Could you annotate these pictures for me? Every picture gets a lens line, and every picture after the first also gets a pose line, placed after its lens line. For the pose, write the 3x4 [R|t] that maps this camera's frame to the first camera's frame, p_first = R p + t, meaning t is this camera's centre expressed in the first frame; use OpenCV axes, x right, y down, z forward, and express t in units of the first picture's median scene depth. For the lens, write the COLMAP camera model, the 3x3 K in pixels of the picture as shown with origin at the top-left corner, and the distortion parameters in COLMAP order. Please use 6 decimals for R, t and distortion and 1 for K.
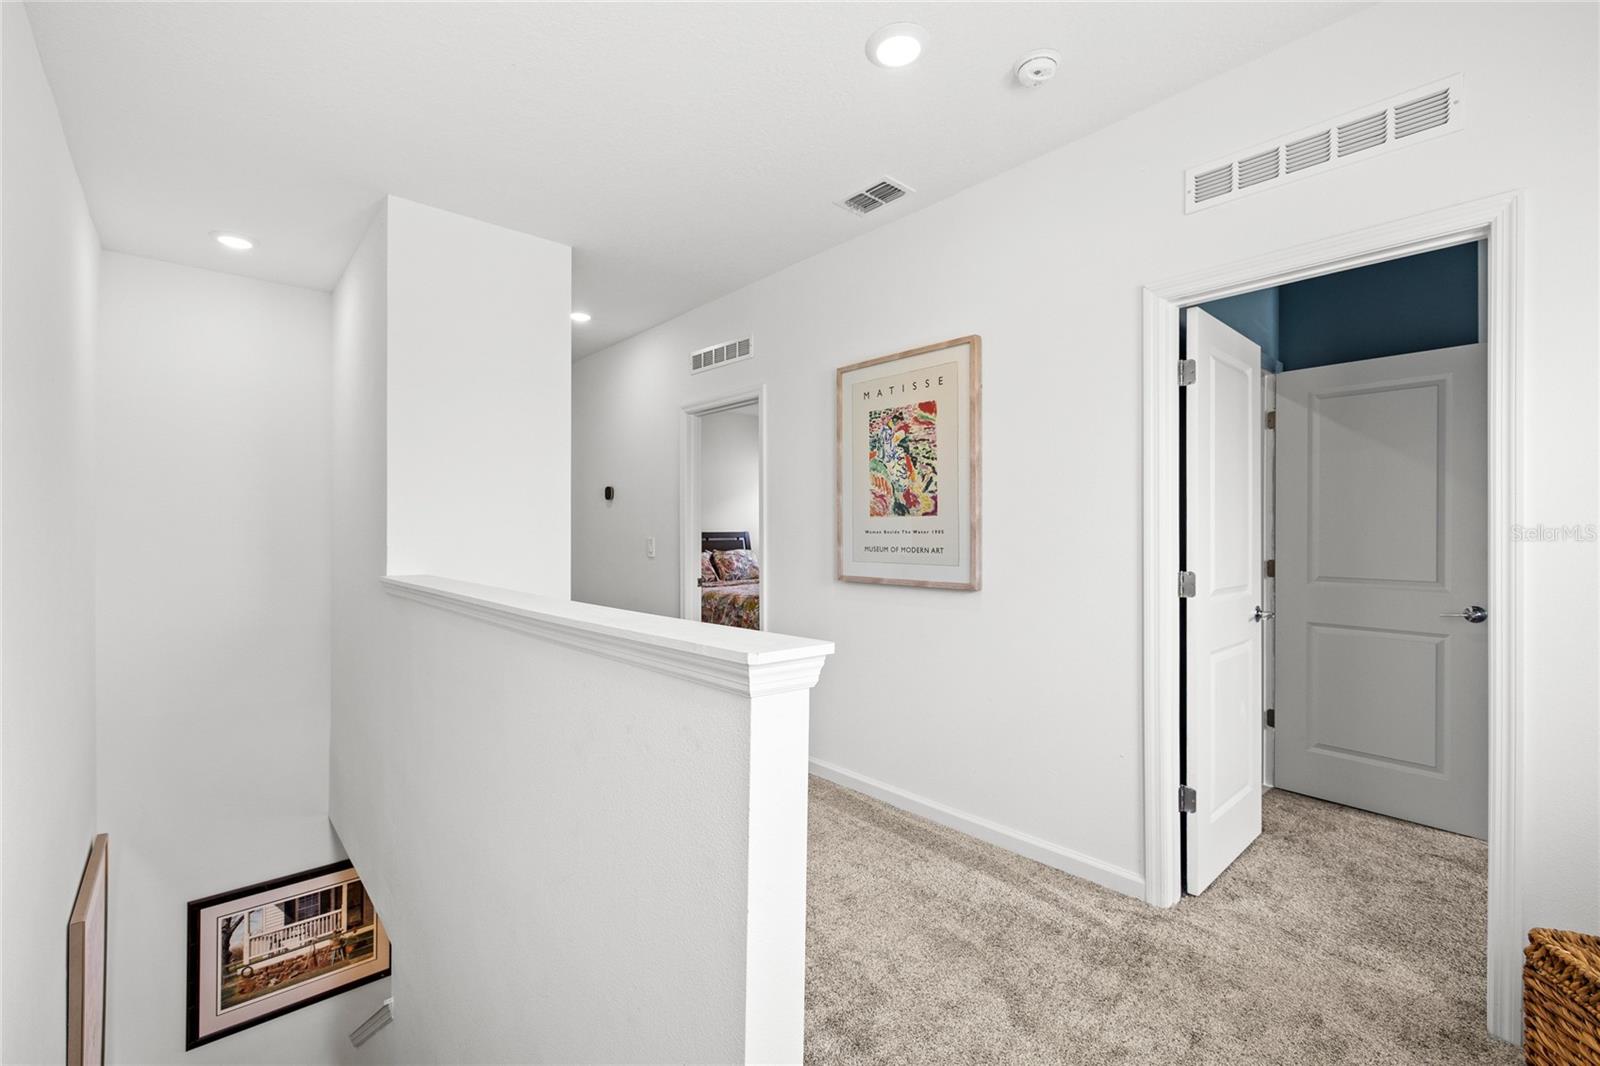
lens RADIAL K [[690.6, 0, 803.5], [0, 690.6, 530.0], [0, 0, 1]] dist [0.000687, -0.000071]
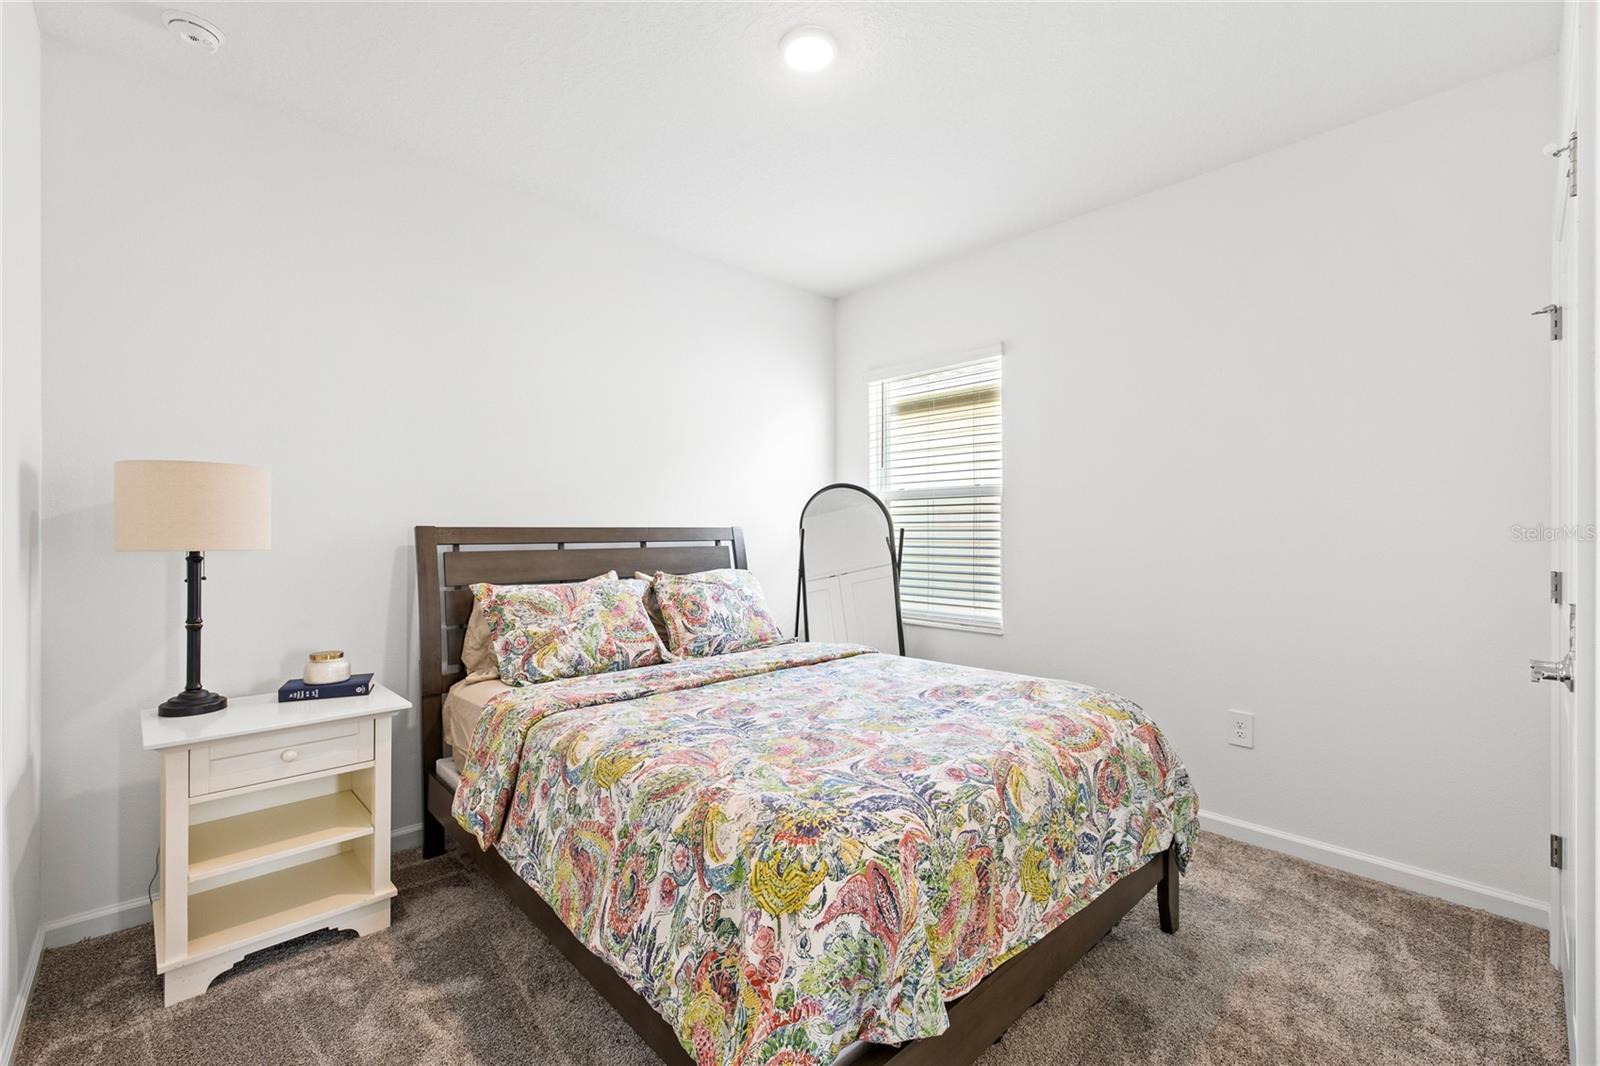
lens RADIAL K [[690.6, 0, 798.4], [0, 690.6, 528.8], [0, 0, 1]] dist [0.000687, -0.000071]
pose [[0.999743, -0.002528, 0.022536, -0.057298], [0.002563, 0.999996, -0.001538, 0.004573], [-0.022532, 0.001595, 0.999745, 0.605345]]
